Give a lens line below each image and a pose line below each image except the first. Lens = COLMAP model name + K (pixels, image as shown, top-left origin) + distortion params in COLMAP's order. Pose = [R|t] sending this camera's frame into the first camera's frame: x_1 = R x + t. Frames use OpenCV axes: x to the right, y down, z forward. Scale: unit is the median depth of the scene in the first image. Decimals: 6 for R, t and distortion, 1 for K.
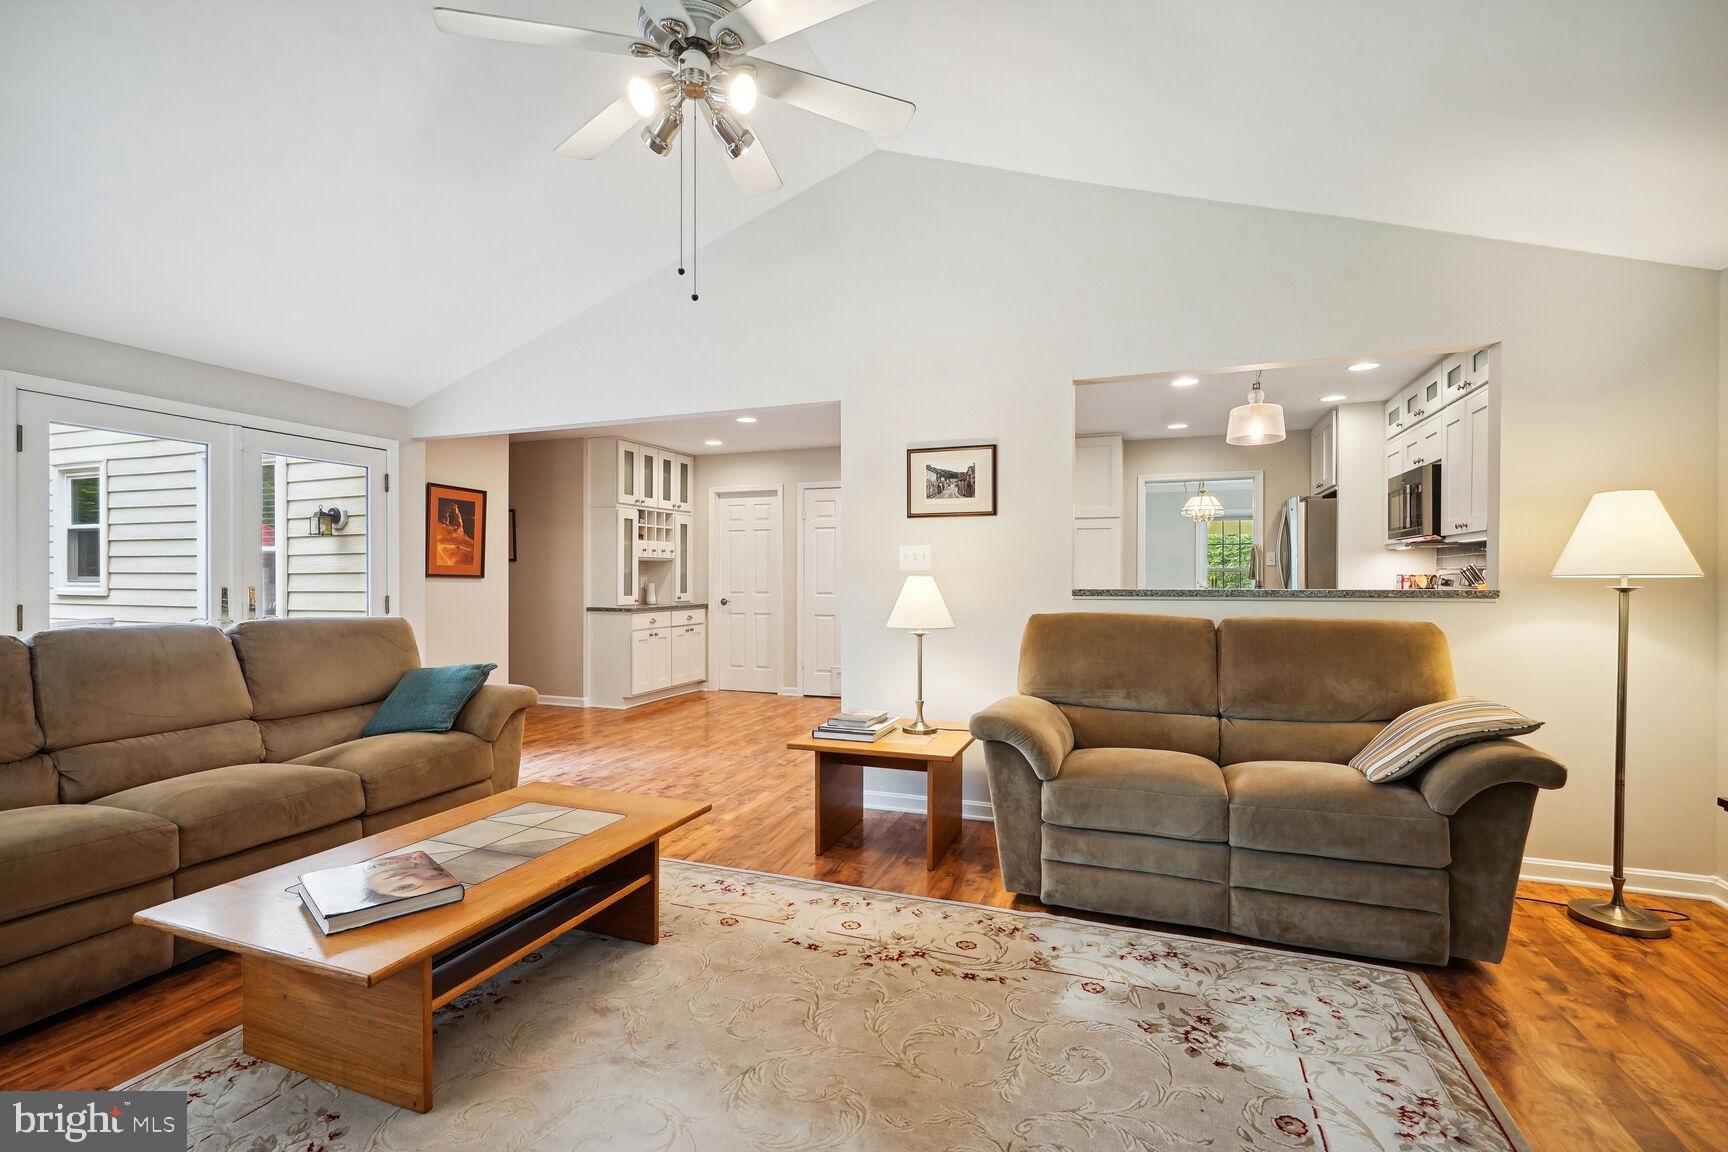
lens RADIAL K [[804.2, 0, 851.1], [0, 804.2, 579.3], [0, 0, 1]] dist [-0.001559, -0.001045]
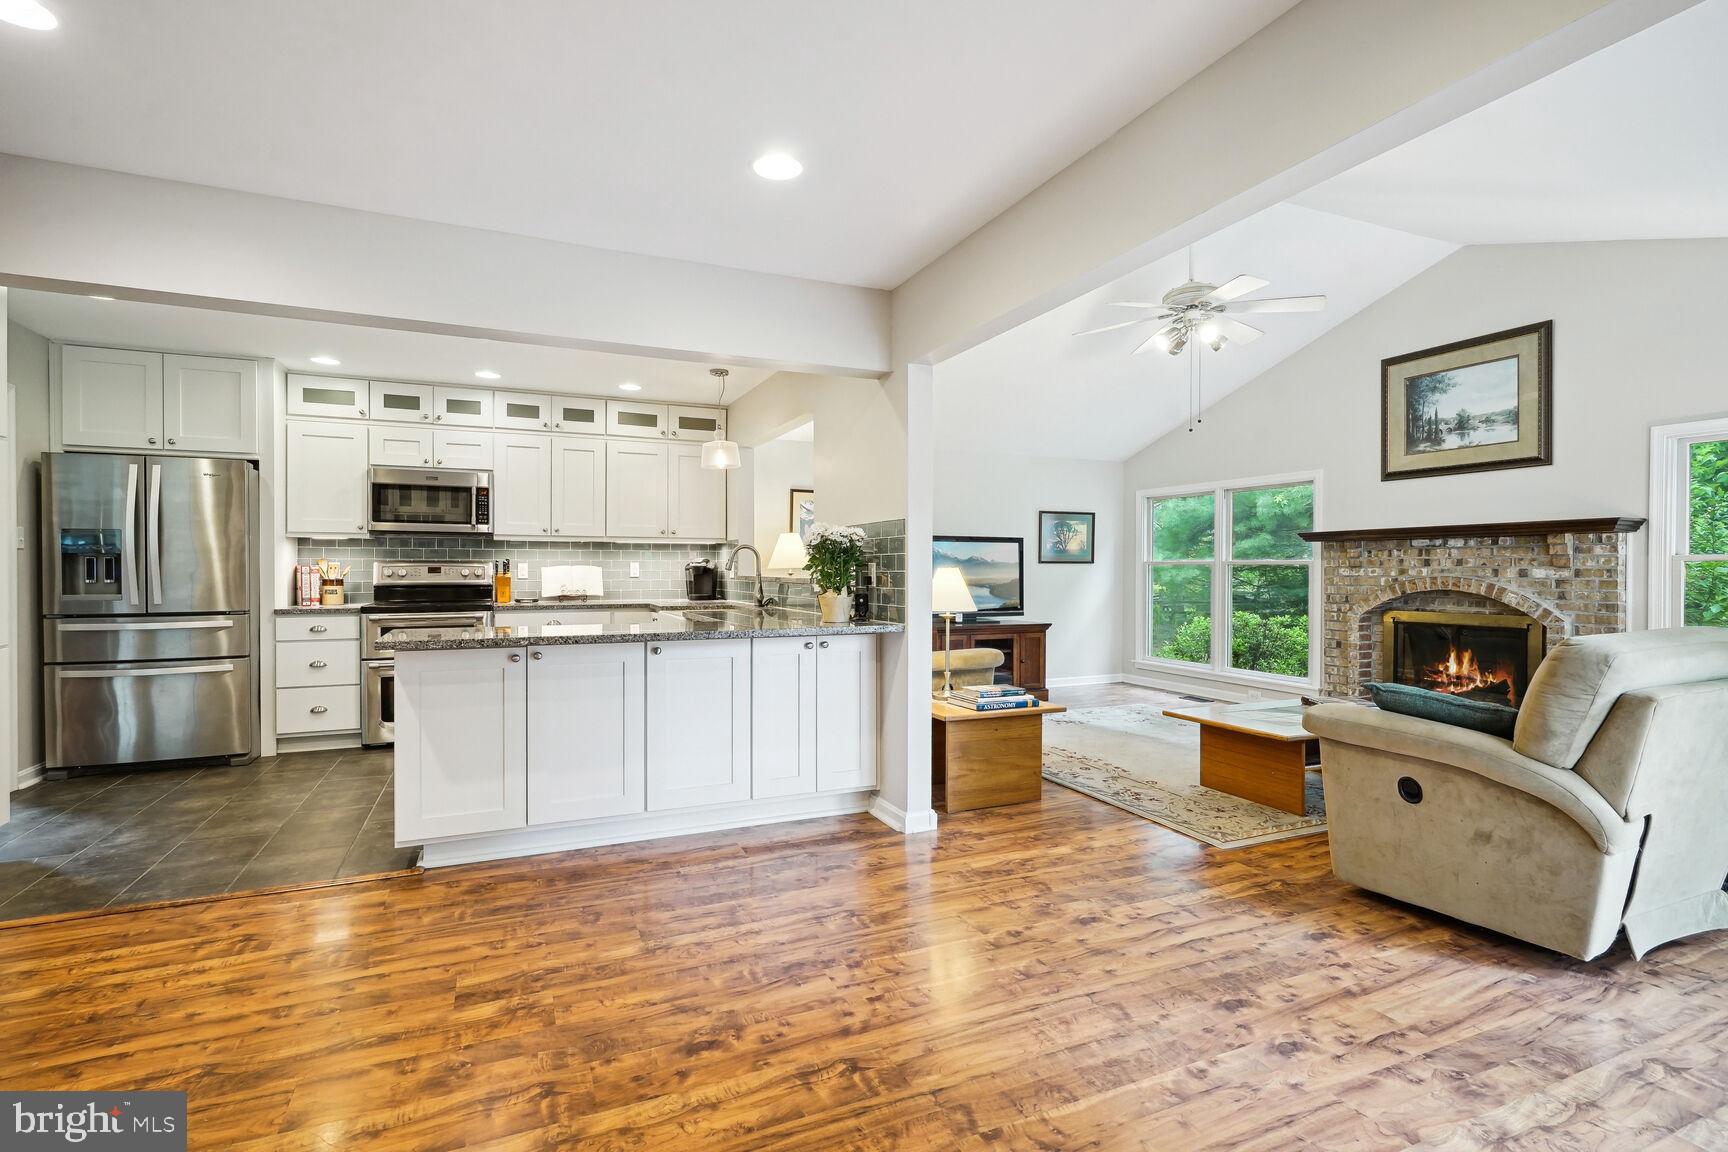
lens RADIAL K [[804.2, 0, 851.1], [0, 804.2, 579.3], [0, 0, 1]] dist [-0.001559, -0.001045]
pose [[-0.700135, -0.012140, 0.713907, -0.707719], [0.000898, 0.999840, 0.017883, -0.006970], [-0.714010, 0.013162, -0.700012, 2.067233]]
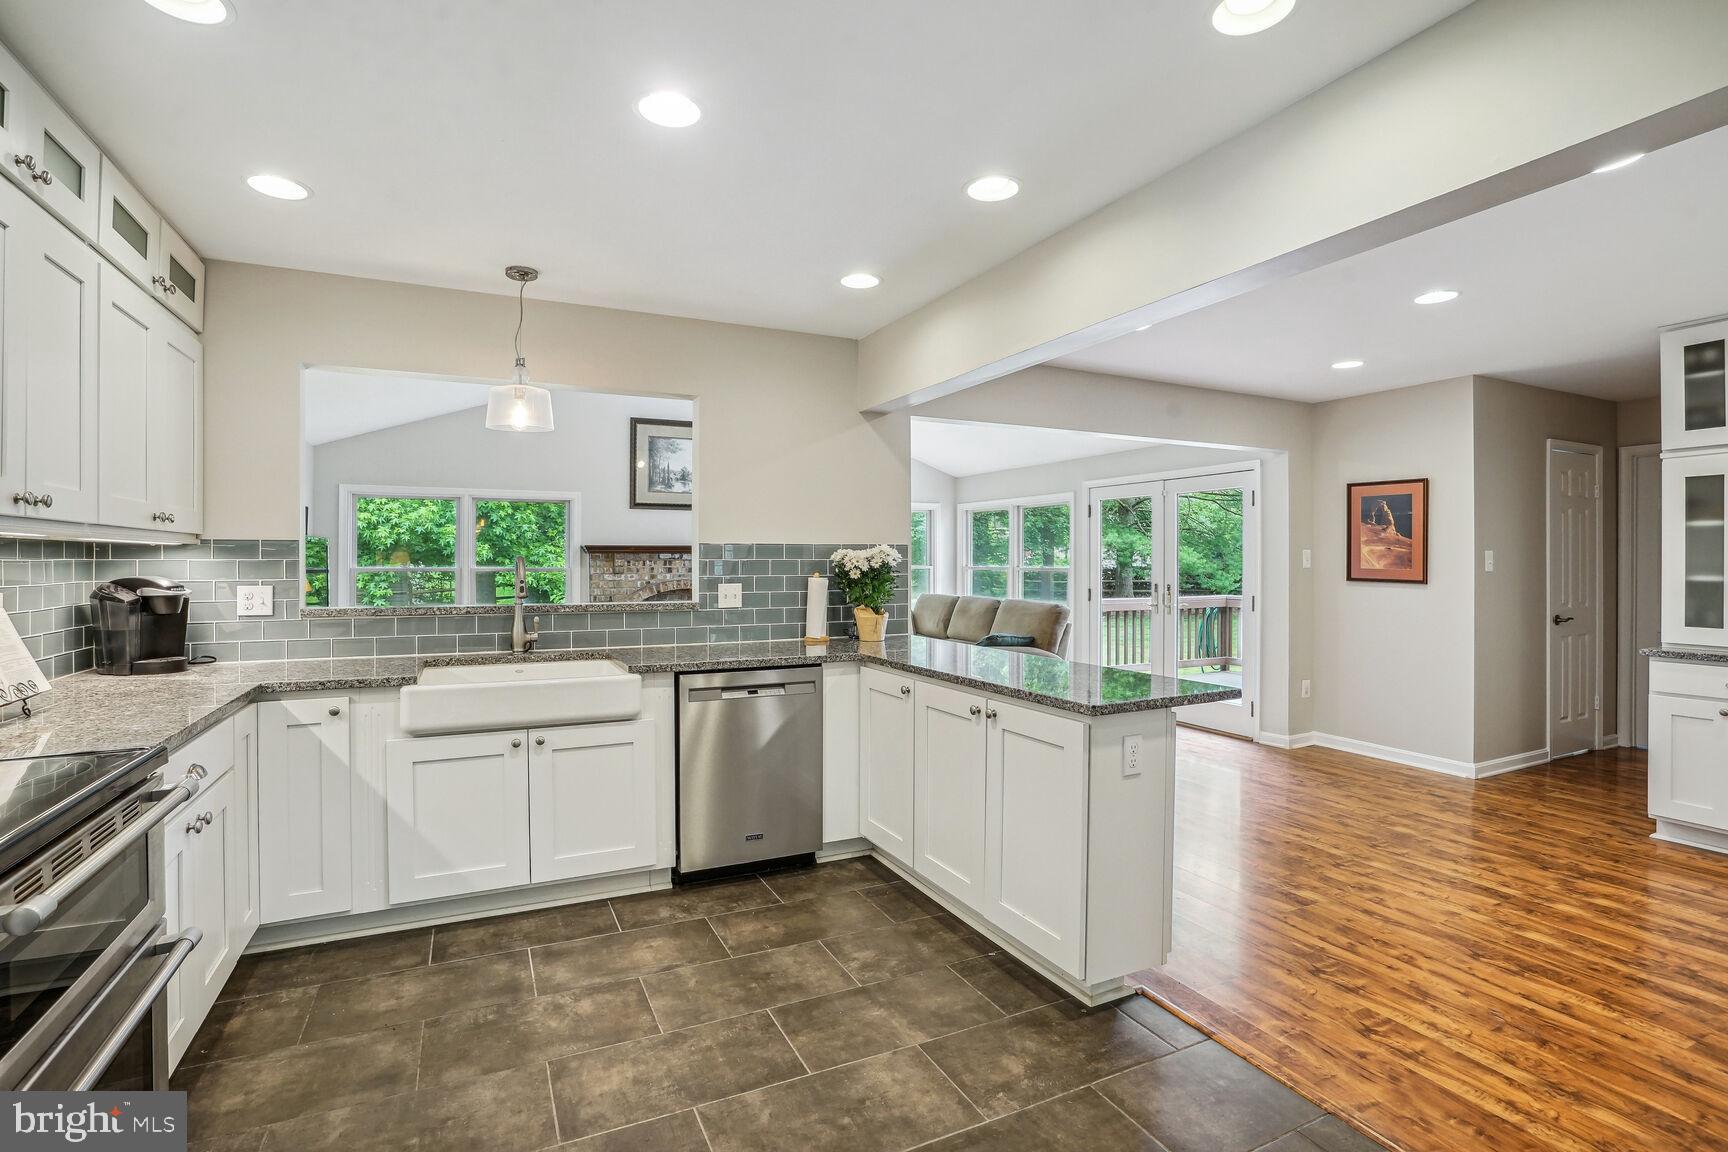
lens RADIAL K [[805.8, 0, 852.9], [0, 805.8, 577.7], [0, 0, 1]] dist [-0.055998, 0.019385]
pose [[-0.690317, 0.013136, -0.723388, 0.974759], [-0.004305, 0.999743, 0.022262, -0.043358], [0.723494, 0.018482, -0.690083, 2.078518]]
